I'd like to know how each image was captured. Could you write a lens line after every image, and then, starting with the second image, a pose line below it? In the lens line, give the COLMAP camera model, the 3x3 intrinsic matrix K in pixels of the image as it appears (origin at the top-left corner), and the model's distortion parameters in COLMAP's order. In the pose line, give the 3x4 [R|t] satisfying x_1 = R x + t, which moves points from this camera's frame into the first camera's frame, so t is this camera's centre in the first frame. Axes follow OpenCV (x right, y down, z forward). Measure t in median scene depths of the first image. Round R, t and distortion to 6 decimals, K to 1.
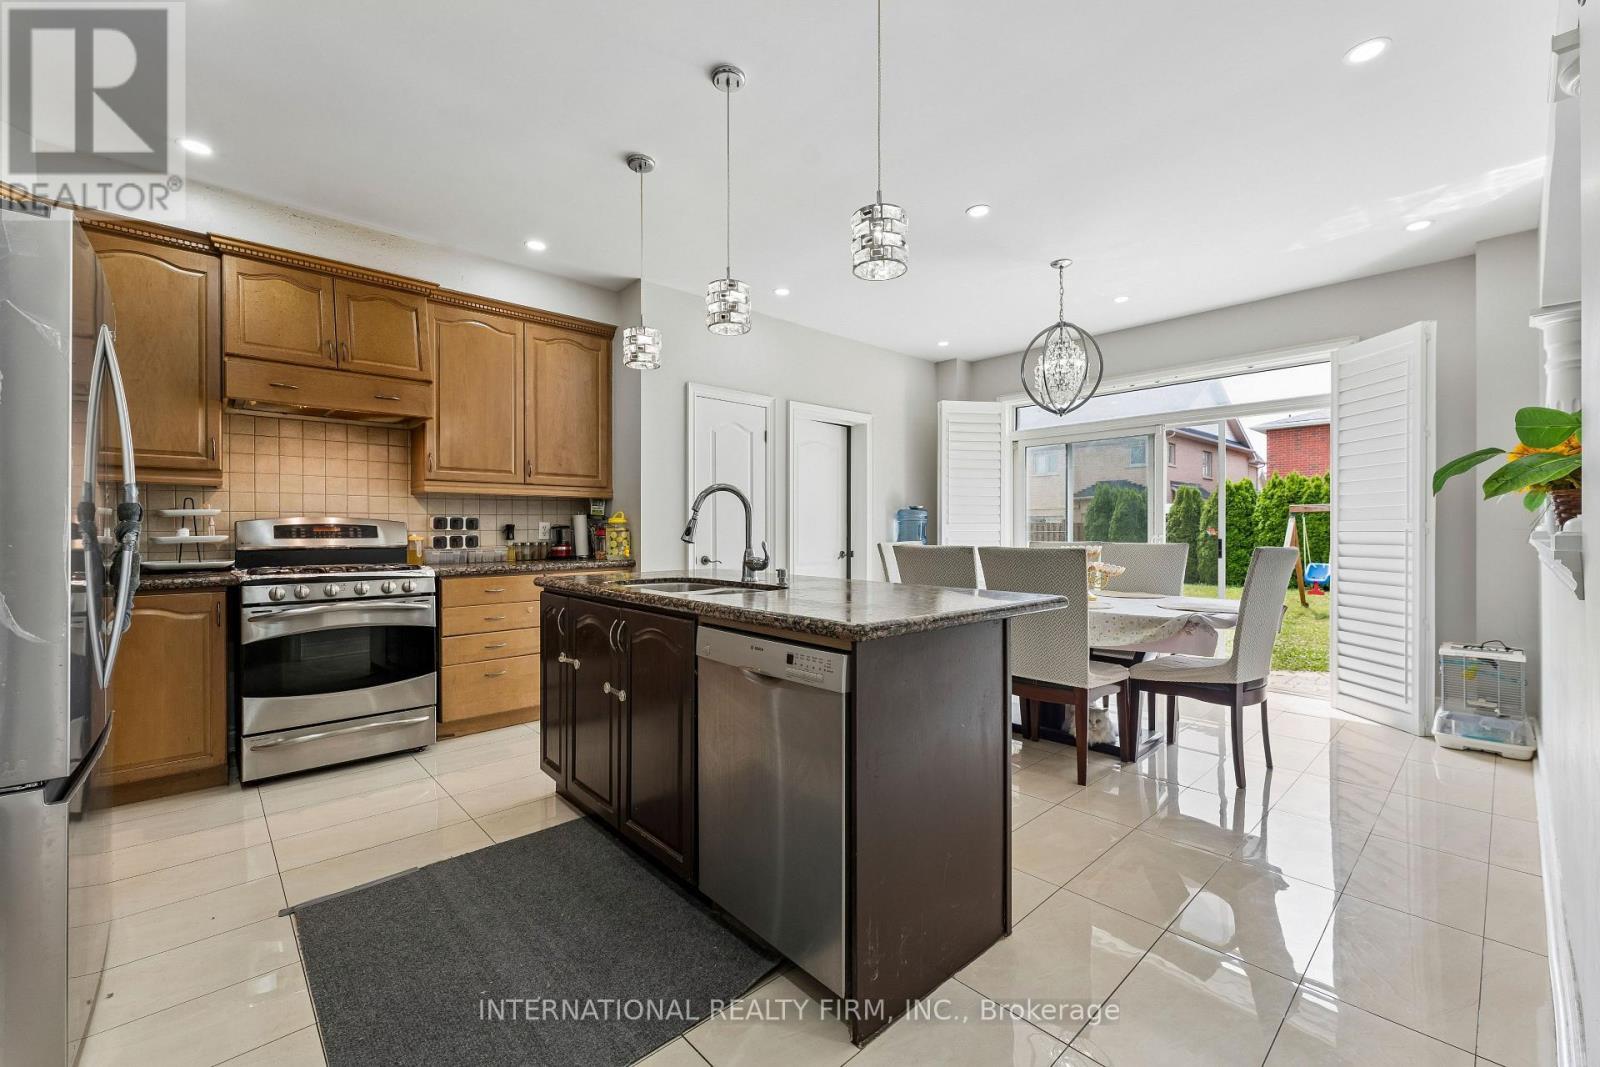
lens RADIAL K [[650.9, 0, 796.0], [0, 650.9, 534.7], [0, 0, 1]] dist [0.000906, 0.000055]
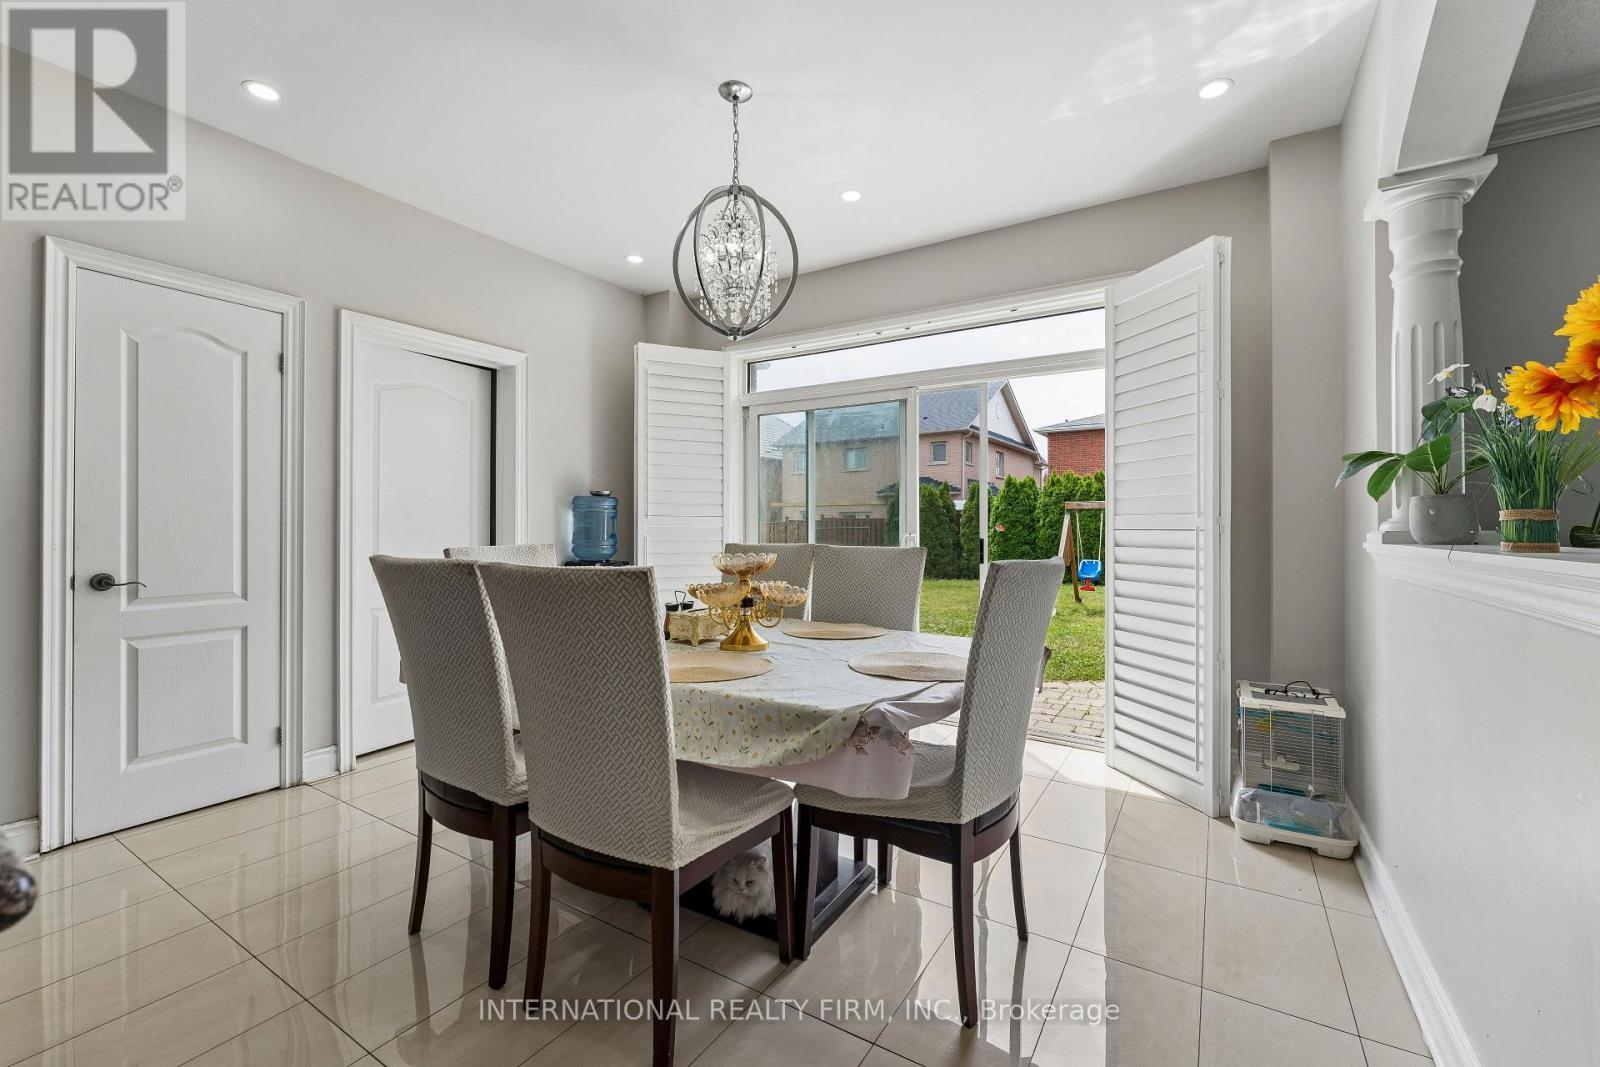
lens RADIAL K [[663.3, 0, 800.0], [0, 663.3, 524.4], [0, 0, 1]] dist [0.001023, -0.003448]
pose [[0.964958, 0.003743, 0.262378, 0.240123], [-0.001495, 0.999960, -0.008766, -0.003051], [-0.262401, 0.008067, 0.964925, 0.303351]]
